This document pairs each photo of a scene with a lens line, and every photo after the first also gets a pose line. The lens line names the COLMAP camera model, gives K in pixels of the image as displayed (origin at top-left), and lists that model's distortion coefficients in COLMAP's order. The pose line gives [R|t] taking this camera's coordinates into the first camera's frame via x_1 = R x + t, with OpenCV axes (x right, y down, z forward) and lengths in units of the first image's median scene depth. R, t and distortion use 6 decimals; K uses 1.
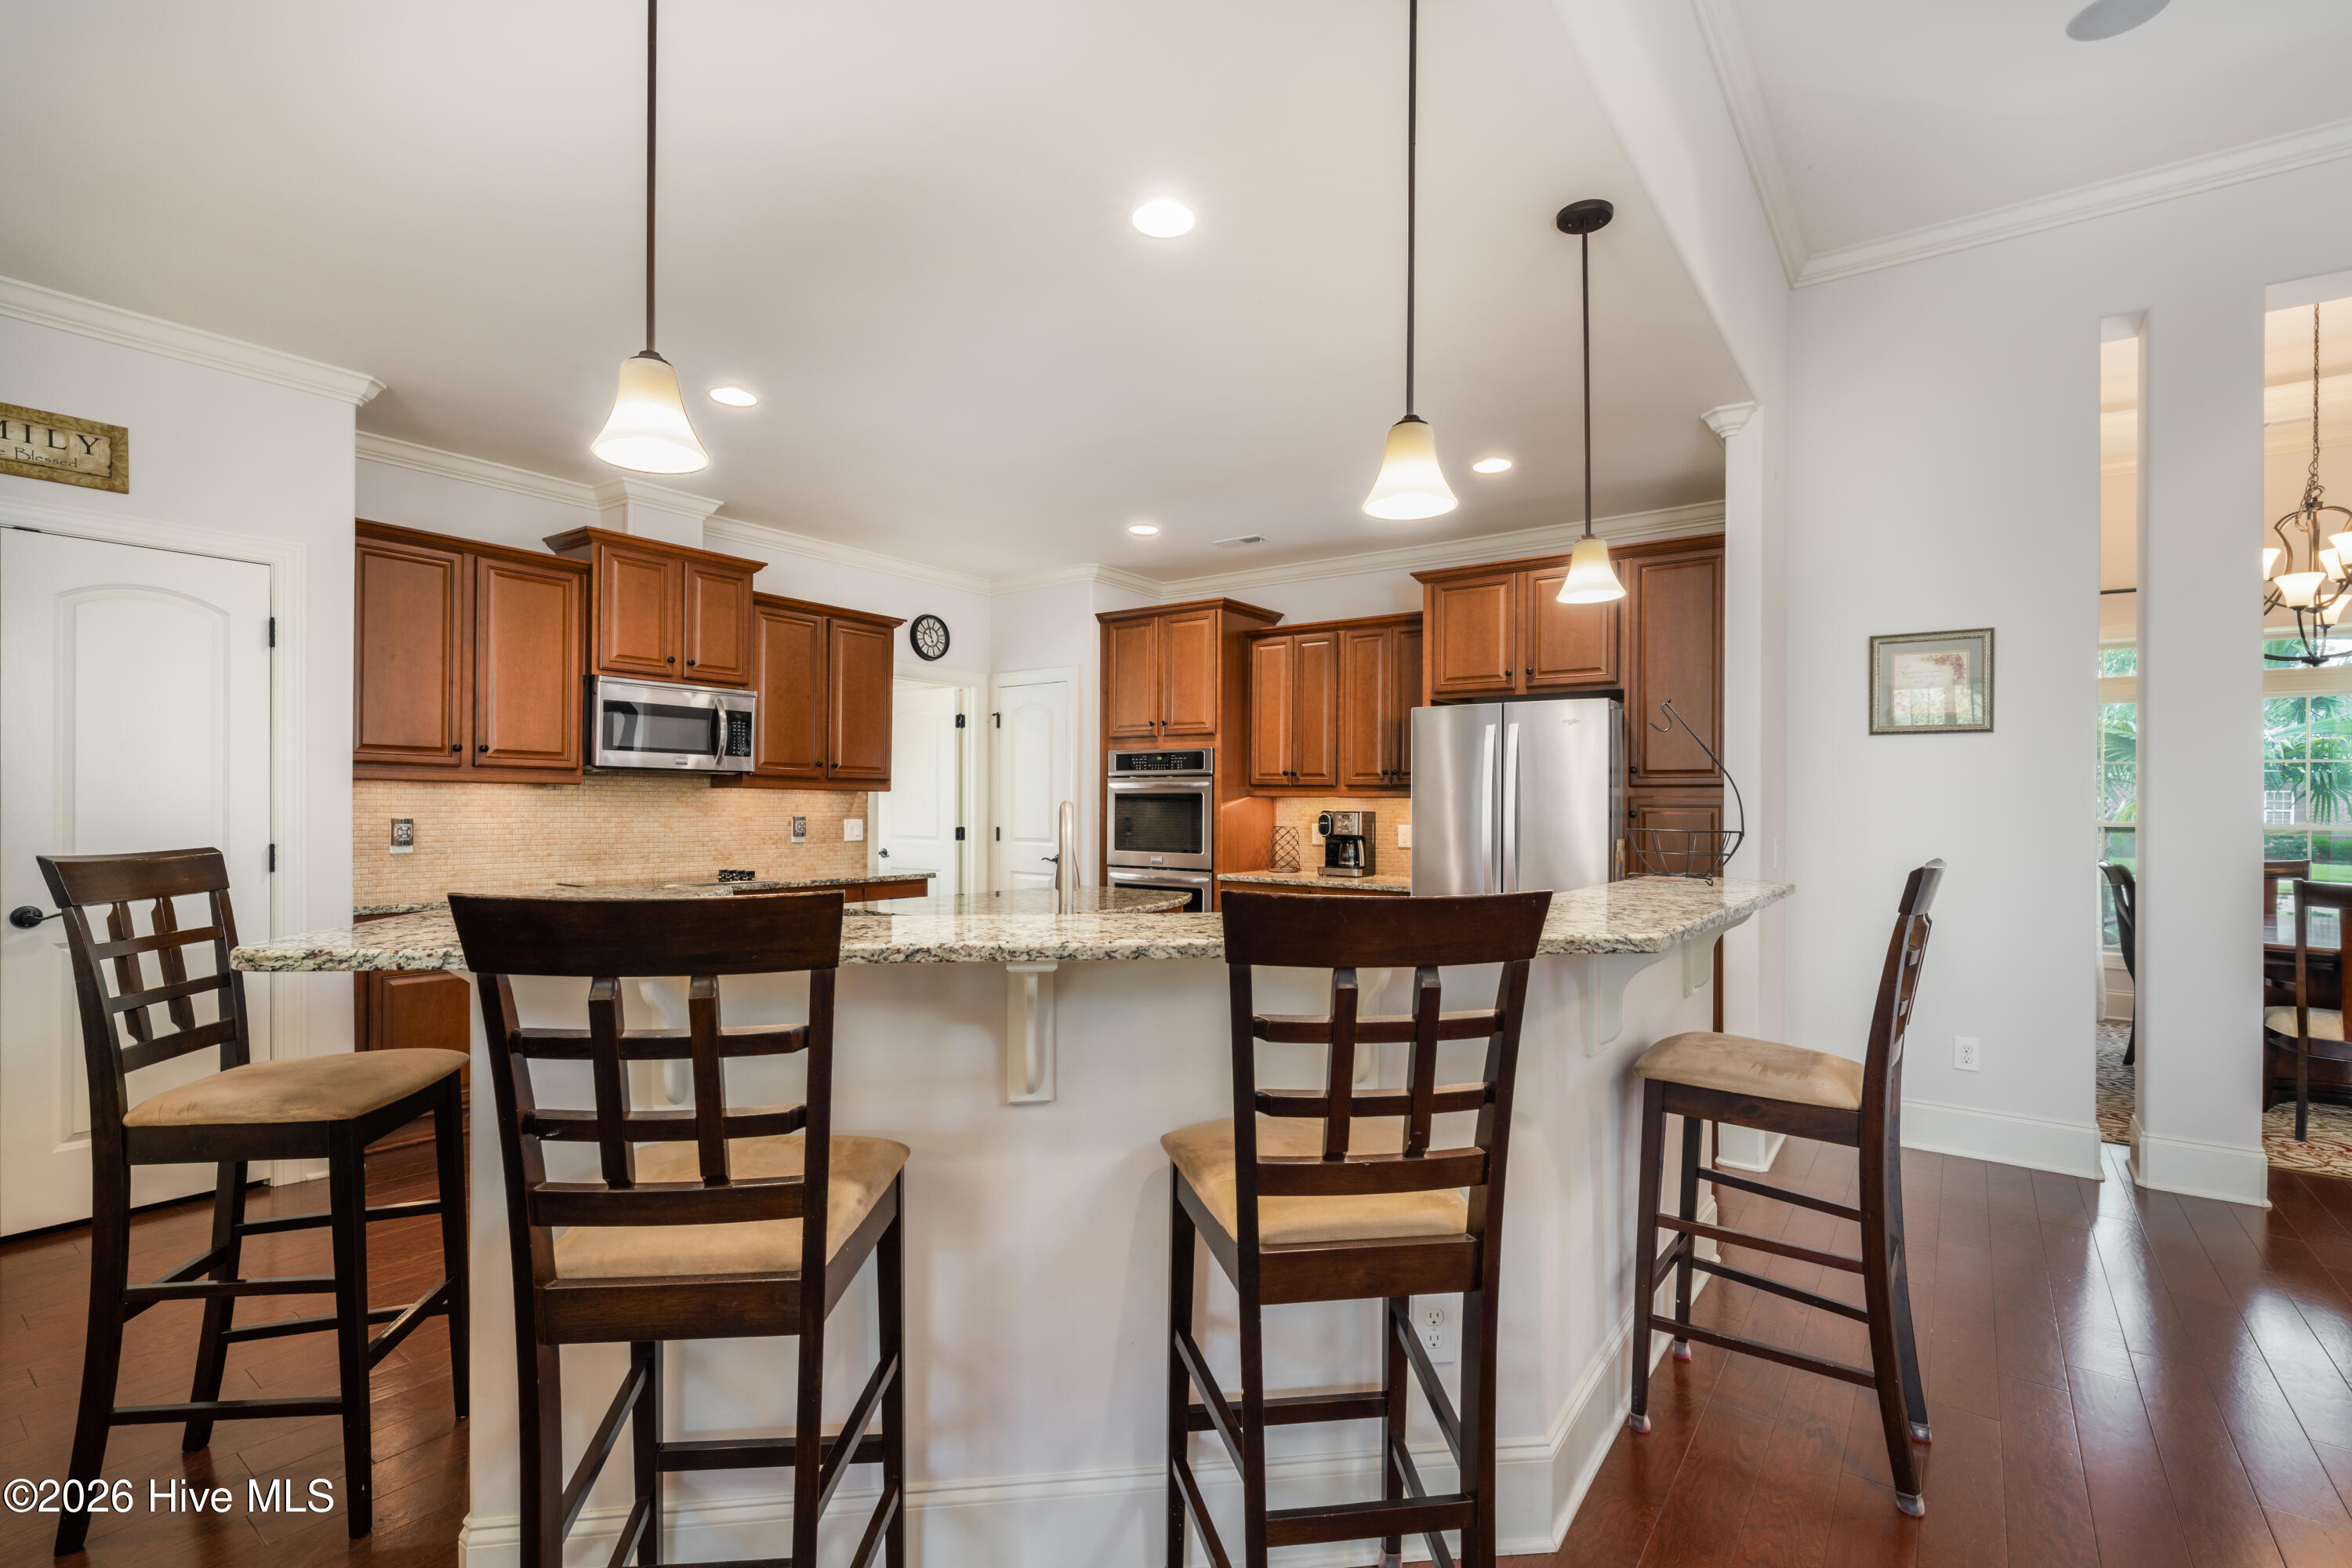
lens RADIAL K [[1070.4, 0, 1188.6], [0, 1070.4, 793.8], [0, 0, 1]] dist [-0.000579, -0.000824]
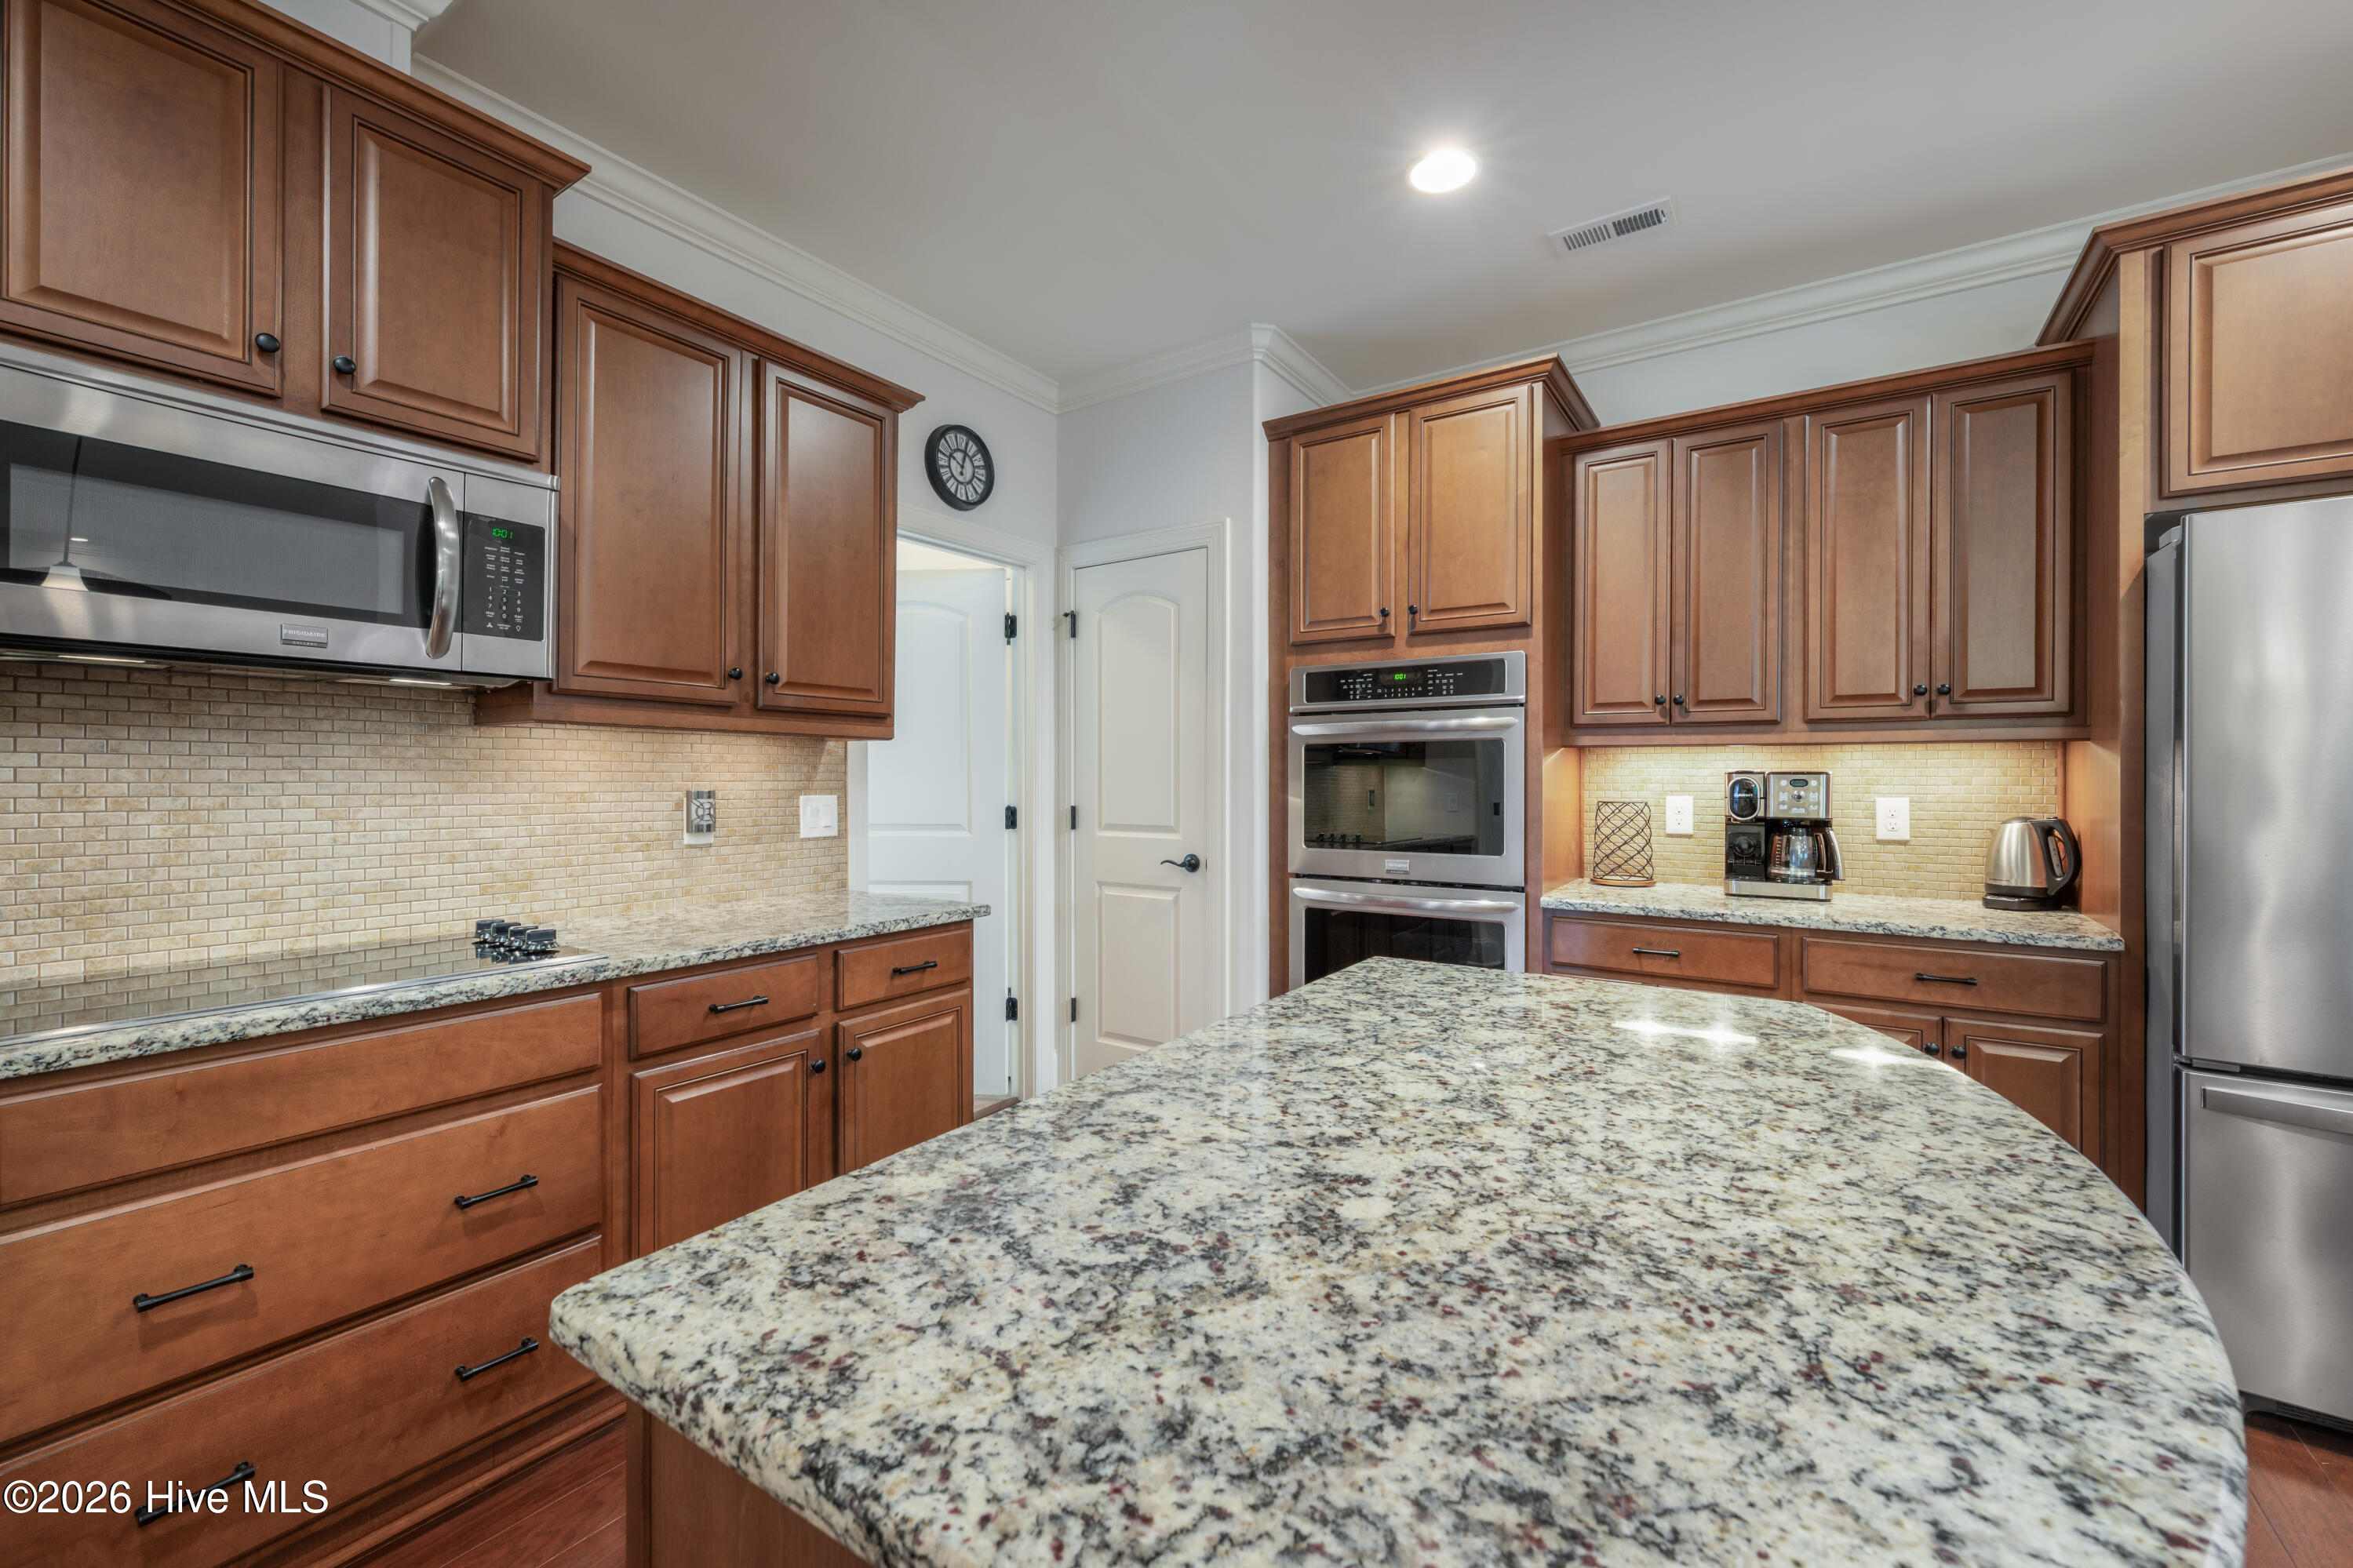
lens RADIAL K [[951.0, 0, 1191.1], [0, 951.0, 769.7], [0, 0, 1]] dist [-0.011509, -0.000057]
pose [[0.998799, -0.007093, 0.048484, -0.160831], [0.007007, 0.999974, 0.001946, 0.012041], [-0.048497, -0.001604, 0.998822, 0.549871]]
